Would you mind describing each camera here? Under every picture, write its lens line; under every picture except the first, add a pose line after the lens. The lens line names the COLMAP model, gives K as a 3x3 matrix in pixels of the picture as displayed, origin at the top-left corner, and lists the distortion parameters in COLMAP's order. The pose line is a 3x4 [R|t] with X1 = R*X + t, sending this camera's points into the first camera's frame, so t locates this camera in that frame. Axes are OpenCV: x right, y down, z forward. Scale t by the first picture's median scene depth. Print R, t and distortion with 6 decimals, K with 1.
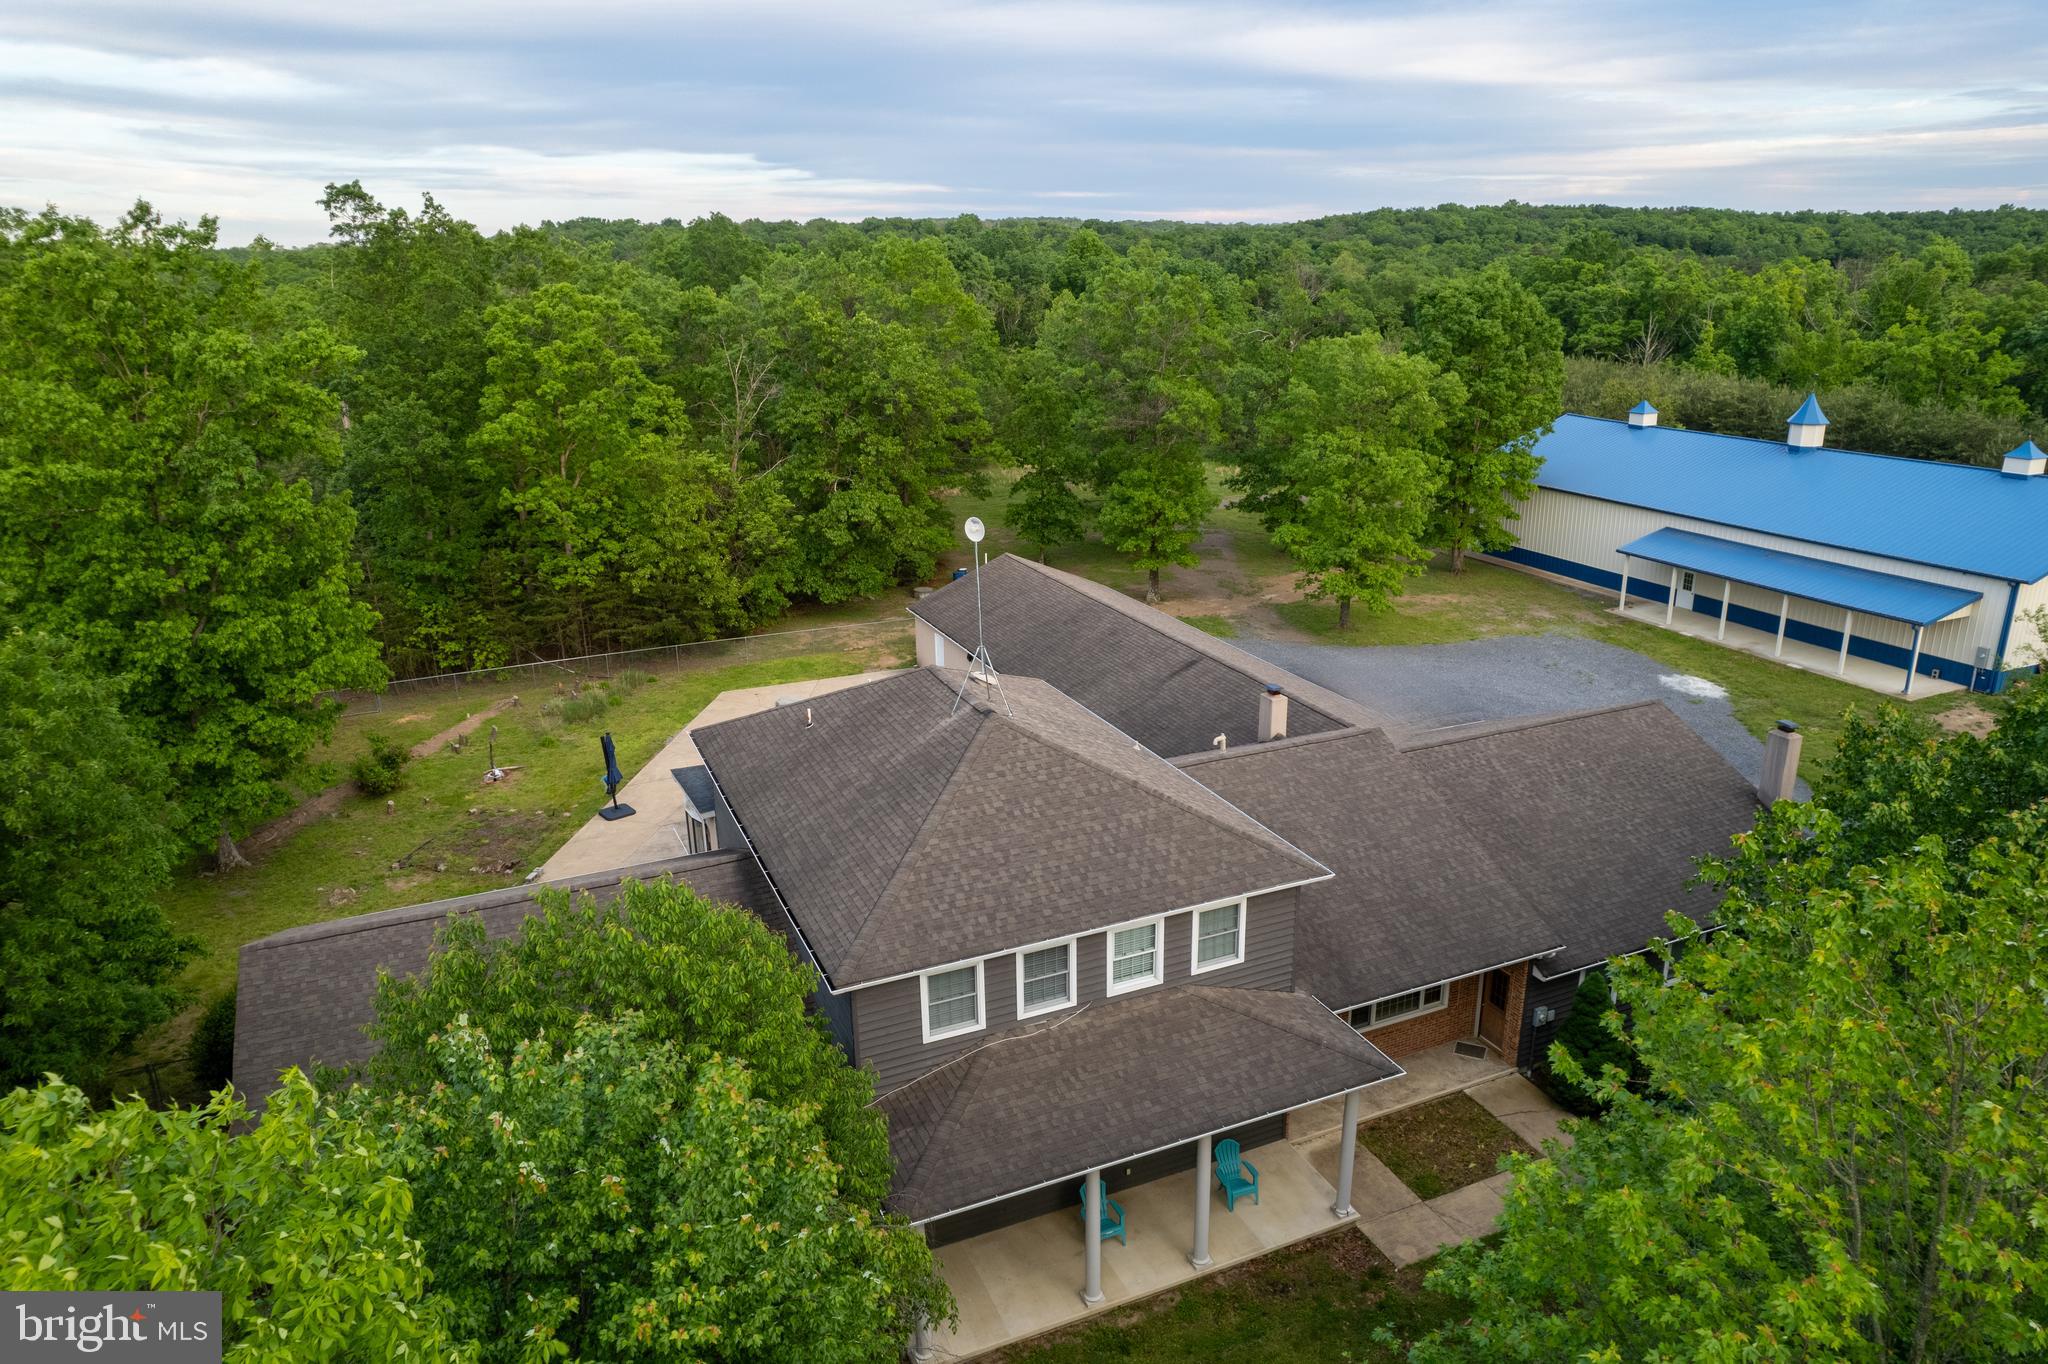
lens RADIAL K [[1303.9, 0, 1024.0], [0, 1303.9, 682.0], [0, 0, 1]] dist [-0.049382, 0.002809]
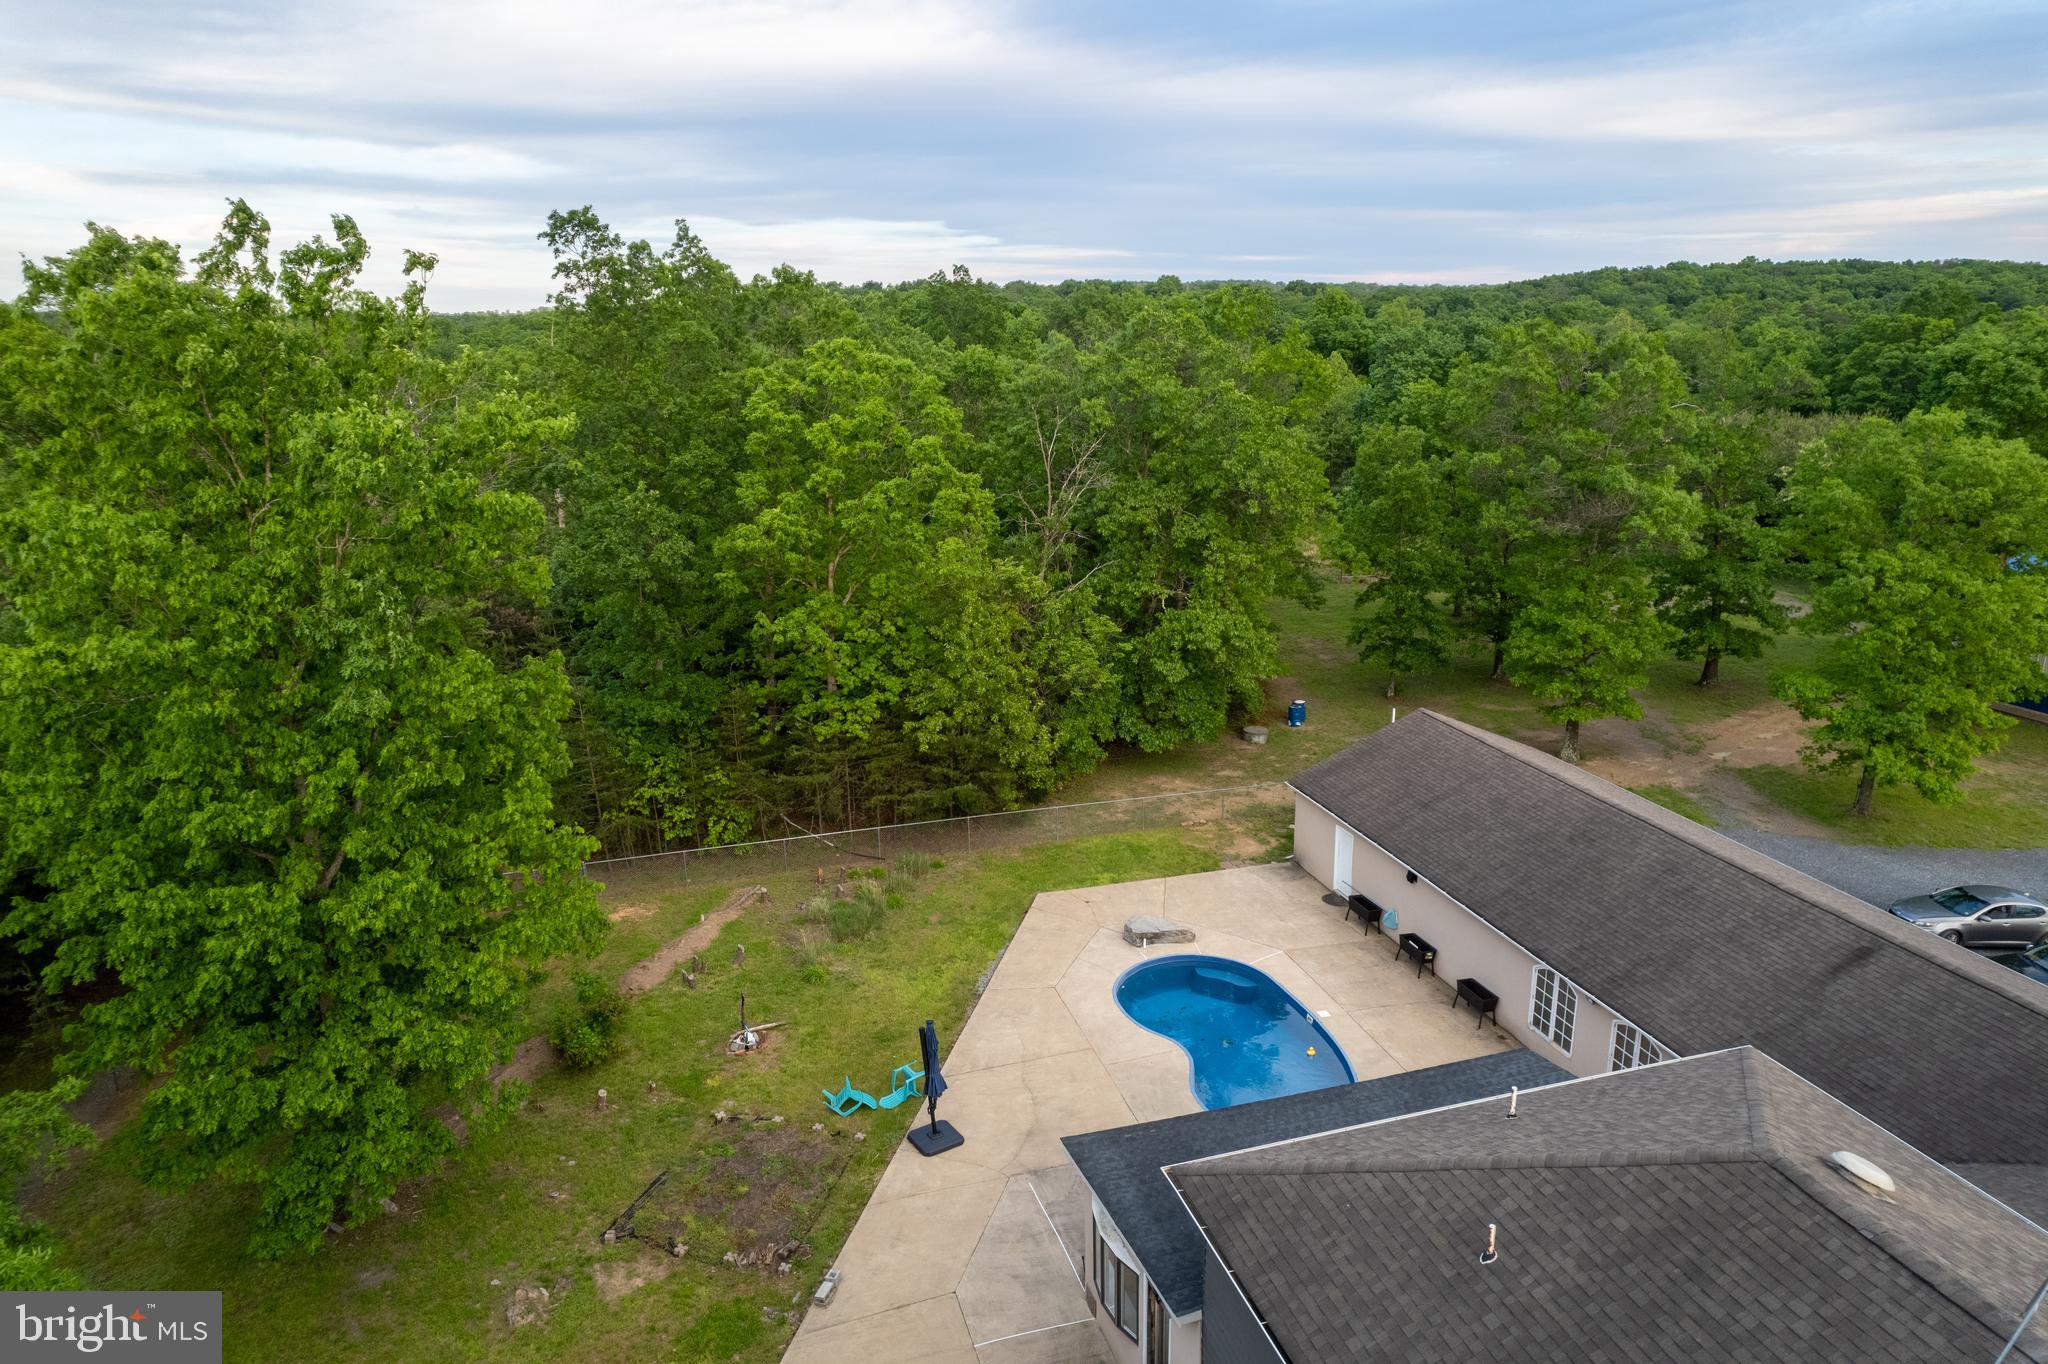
lens RADIAL K [[1319.3, 0, 1032.0], [0, 1319.3, 684.6], [0, 0, 1]] dist [-0.071584, 0.061811]
pose [[0.991220, 0.030116, -0.128745, -0.140156], [-0.035949, 0.998418, -0.043225, -0.075601], [0.127240, 0.047474, 0.990735, 0.255527]]
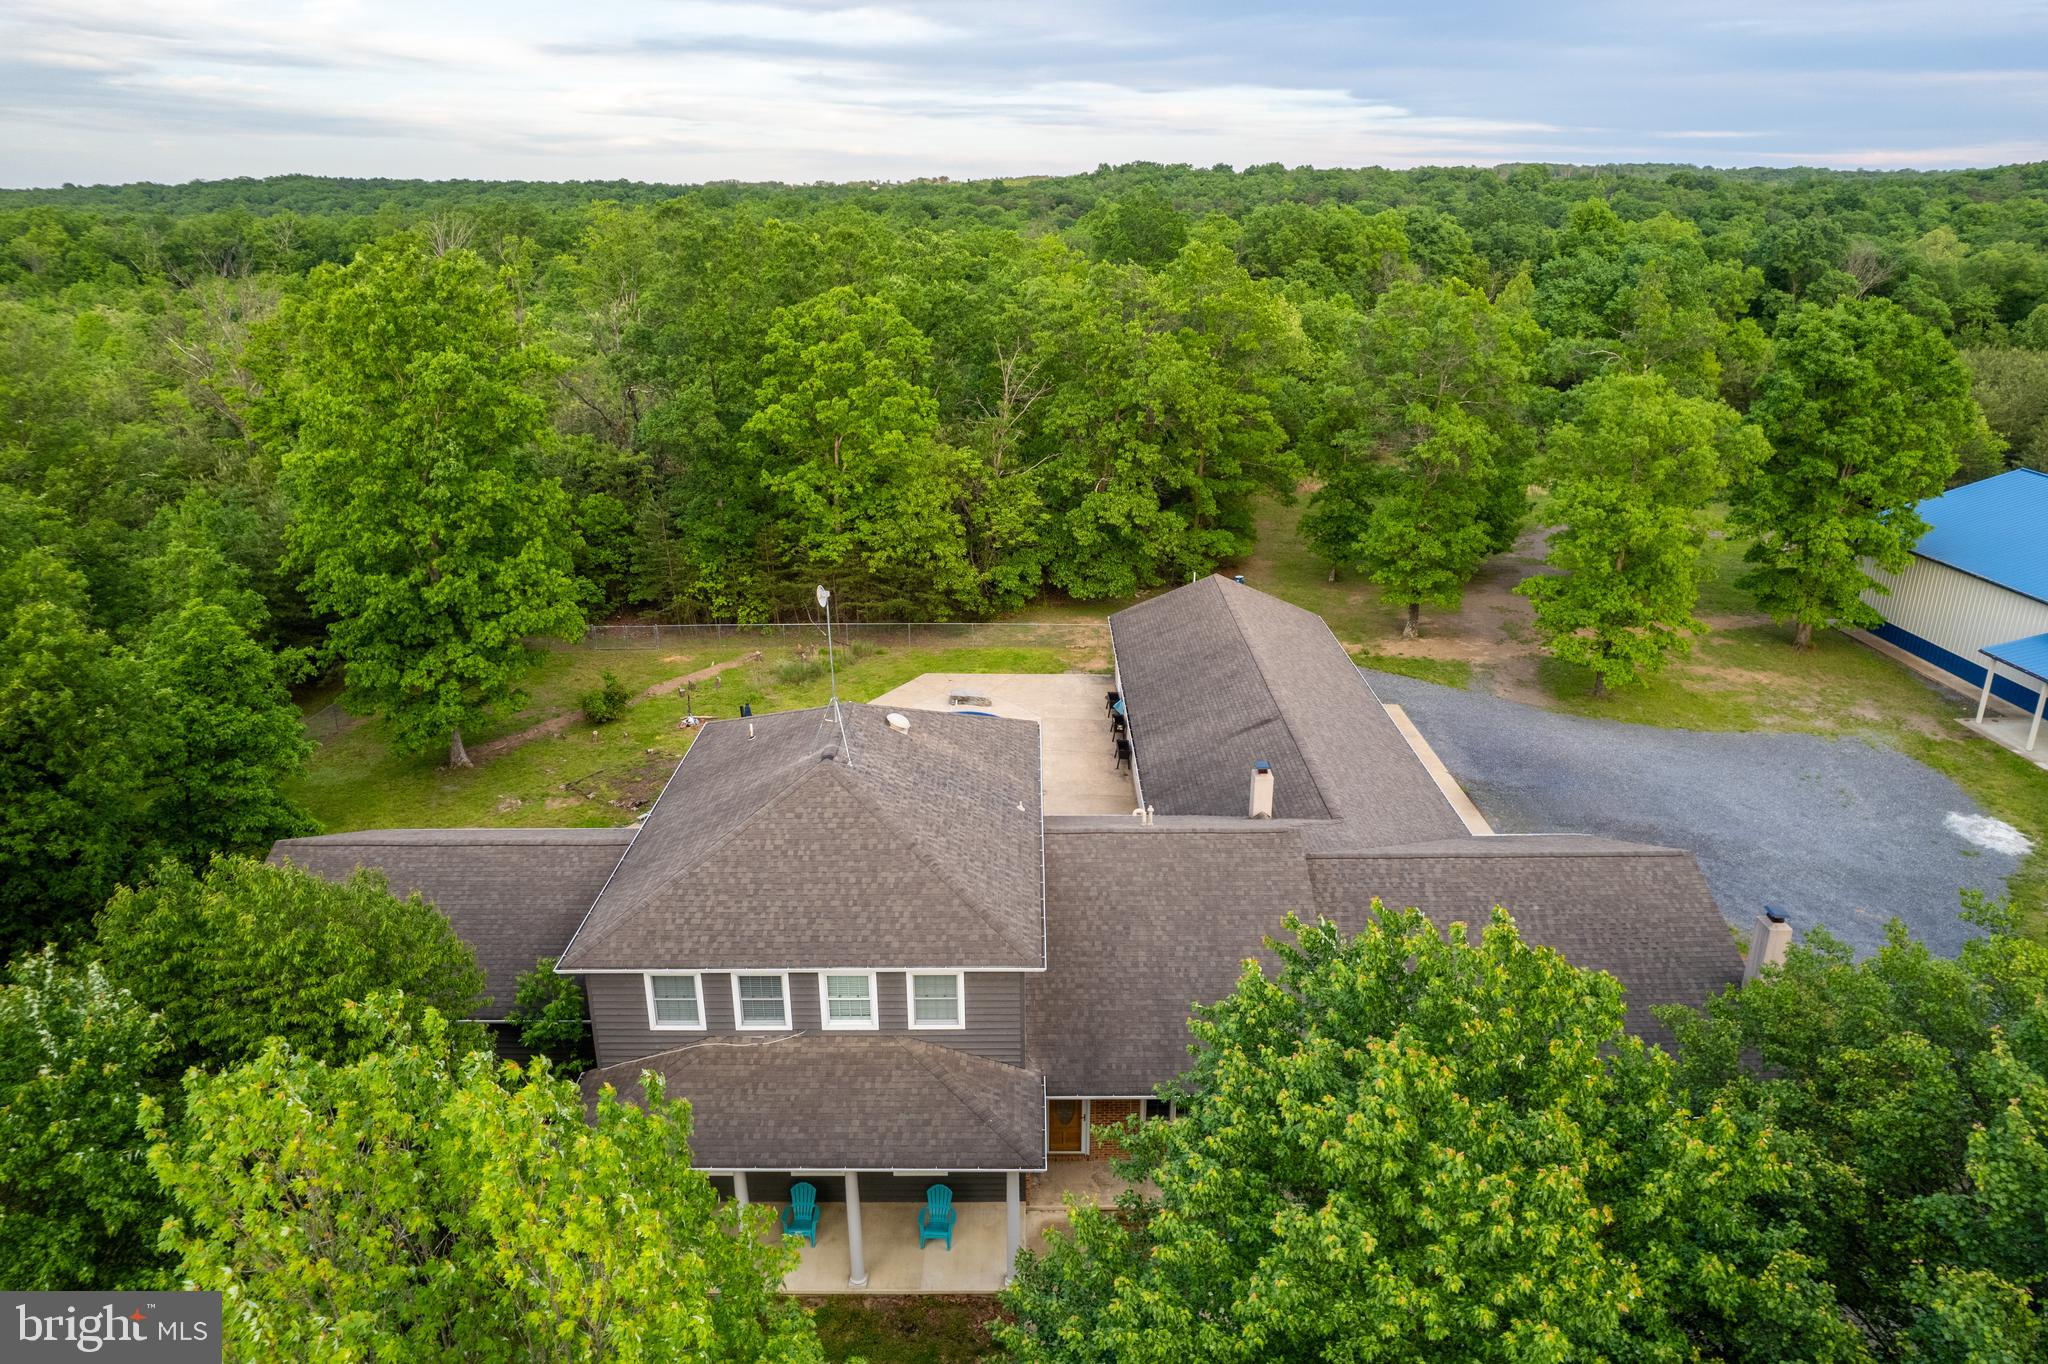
lens RADIAL K [[1329.9, 0, 1024.0], [0, 1329.9, 682.0], [0, 0, 1]] dist [-0.068403, 0.065450]
pose [[0.919874, 0.144002, -0.364823, 0.242810], [-0.131889, 0.989563, 0.058049, -0.059013], [0.369375, -0.005281, 0.929265, -0.000189]]
